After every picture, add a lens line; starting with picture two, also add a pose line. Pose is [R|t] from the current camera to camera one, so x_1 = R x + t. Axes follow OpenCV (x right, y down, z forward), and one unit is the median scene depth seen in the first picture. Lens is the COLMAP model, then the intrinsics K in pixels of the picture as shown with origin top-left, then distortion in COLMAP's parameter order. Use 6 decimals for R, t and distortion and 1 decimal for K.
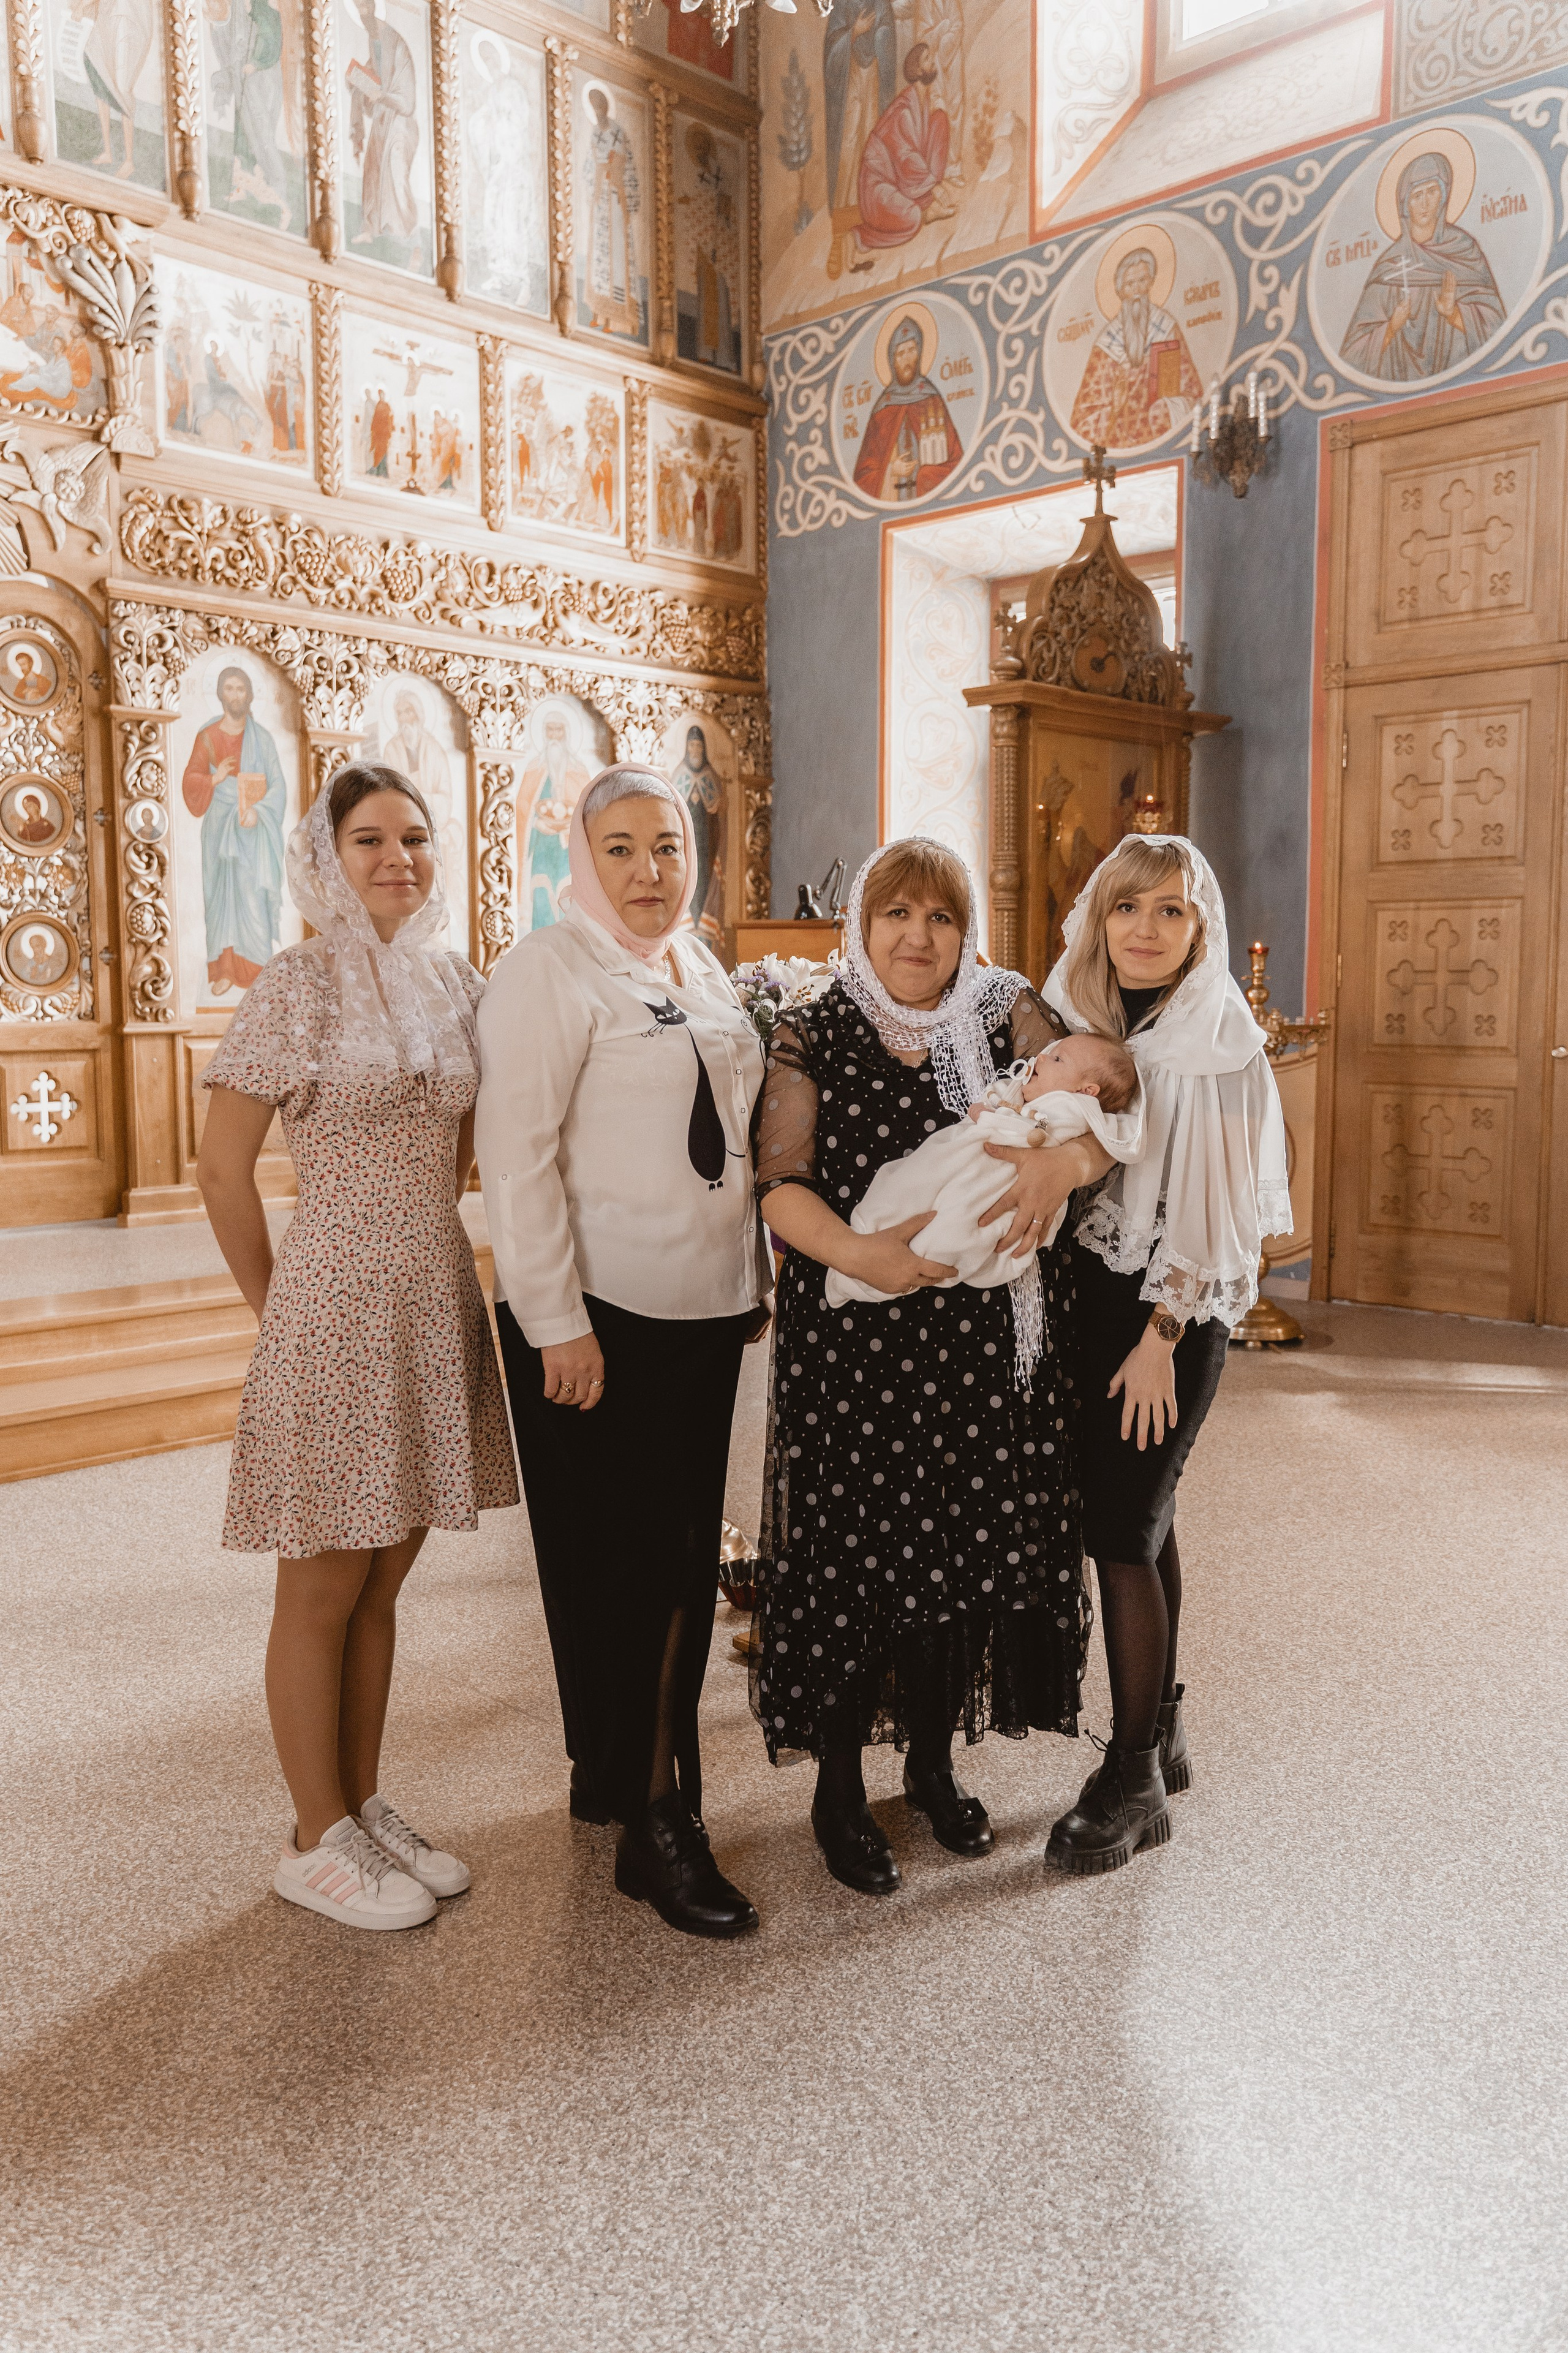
lens RADIAL K [[1836.0, 0, 796.3], [0, 1836.0, 1189.9], [0, 0, 1]] dist [0.017900, -0.029509]
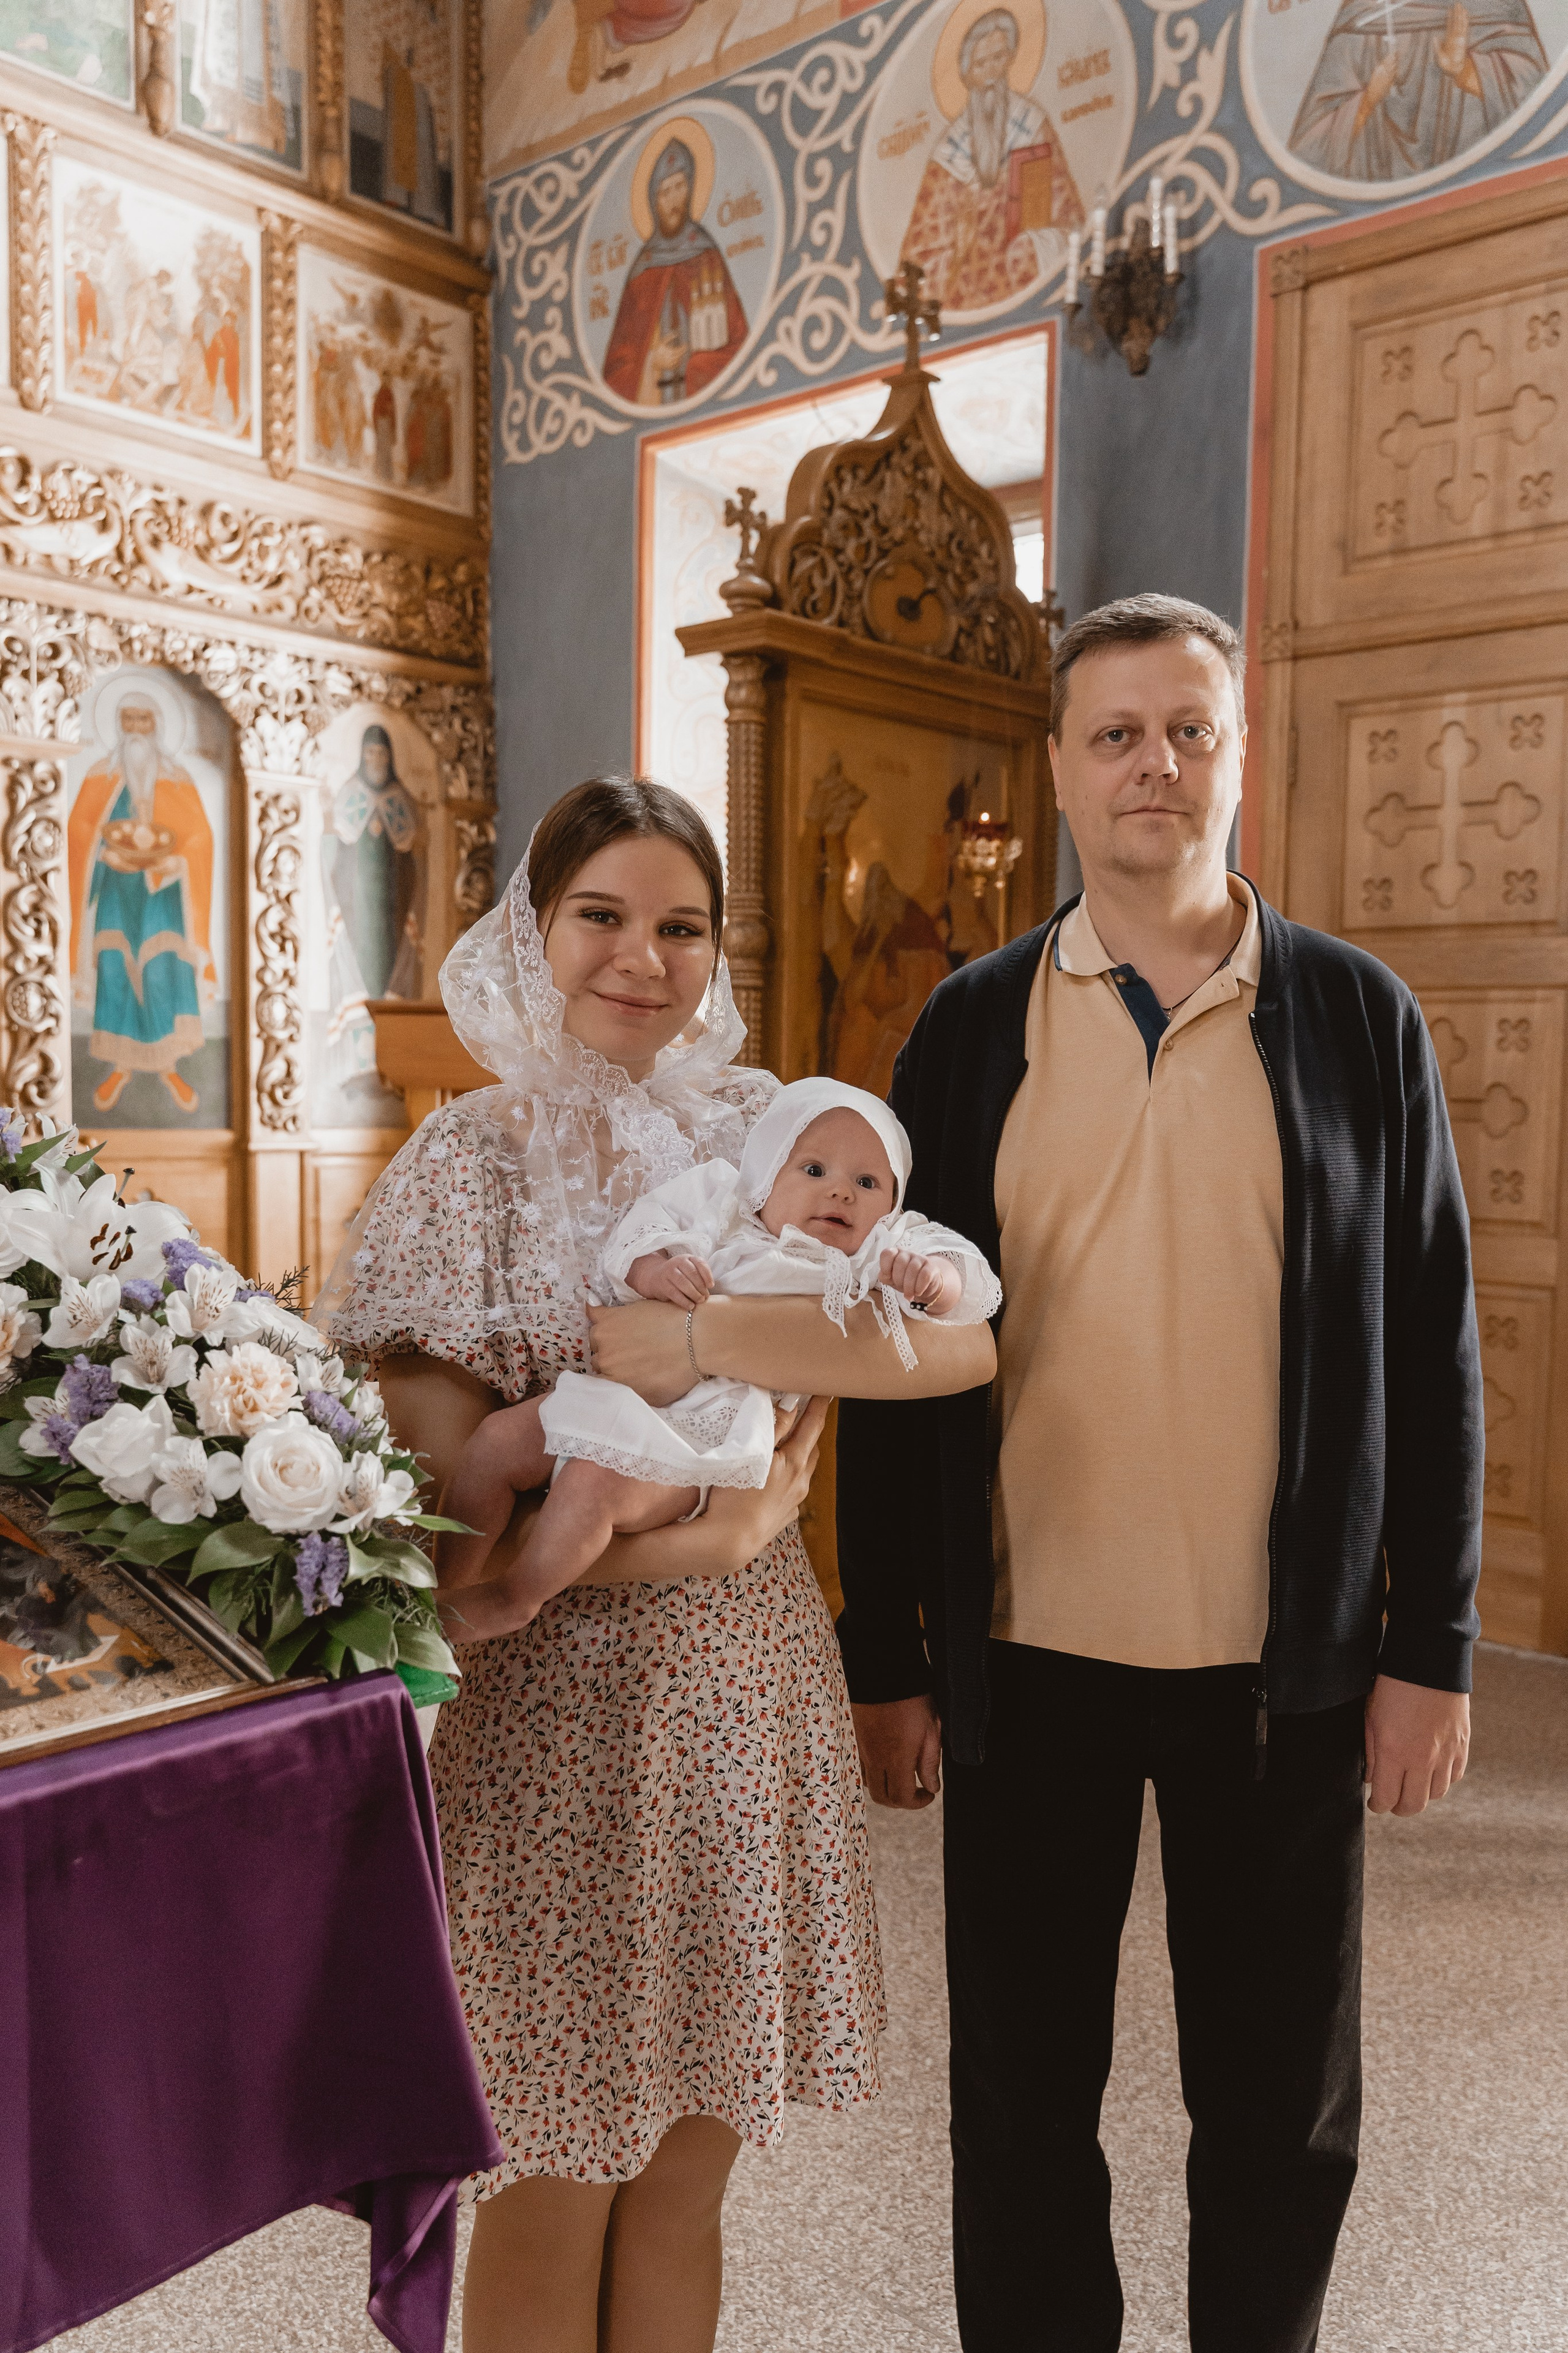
lens RADIAL K [[1963.8, 0, 826.0], [0, 1963.8, 1287.0], [0, 0, 1]] dist [0.000322, -0.009167]
pose [[0.998299, 0.010168, 0.057412, 0.083420], [-0.009650, 0.999910, -0.009281, -0.038062], [-0.057502, 0.008711, 0.998307, 0.277713]]
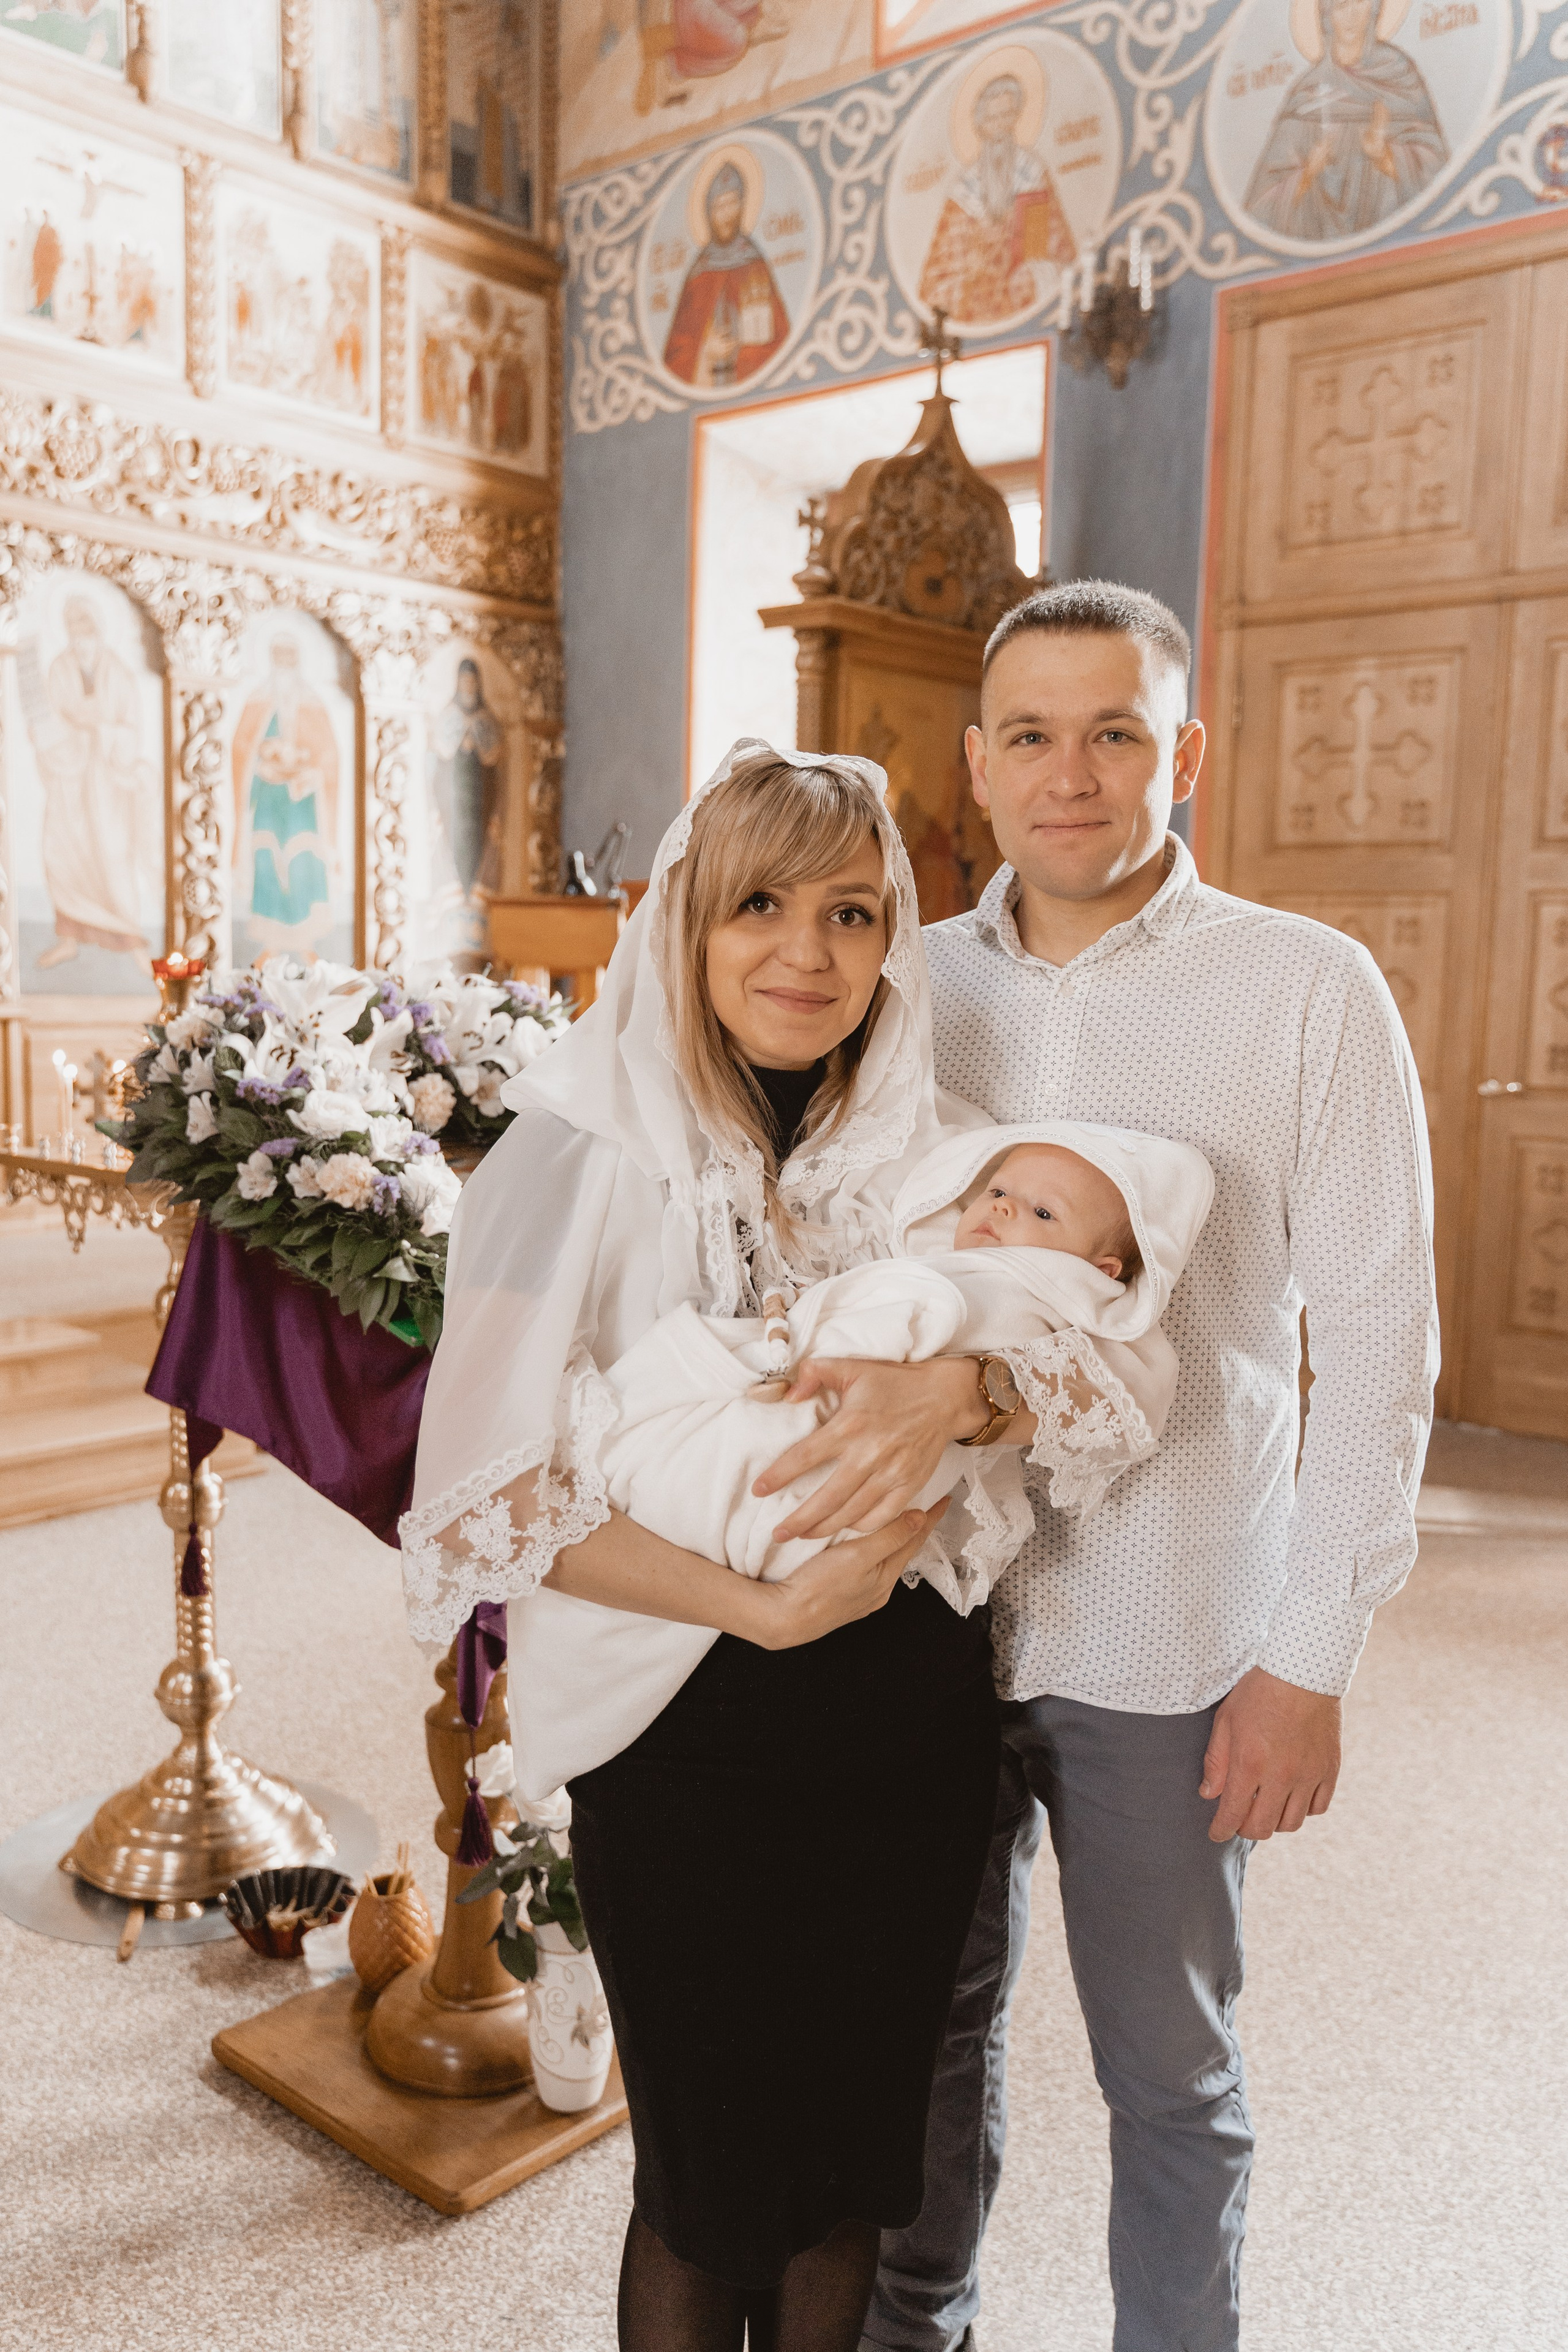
lens RADIAL K [[1909.9, 0, 783.3], [0, 1909.9, 1224.1], [0, 0, 1]] dist [0.010295, -0.016416]
pose [[0.998392, 0.016912, 0.054108, 0.049479], [-0.018286, 0.999520, 0.025003, -0.024382], [-0.053659, -0.025953, 0.998222, 0.143579]]
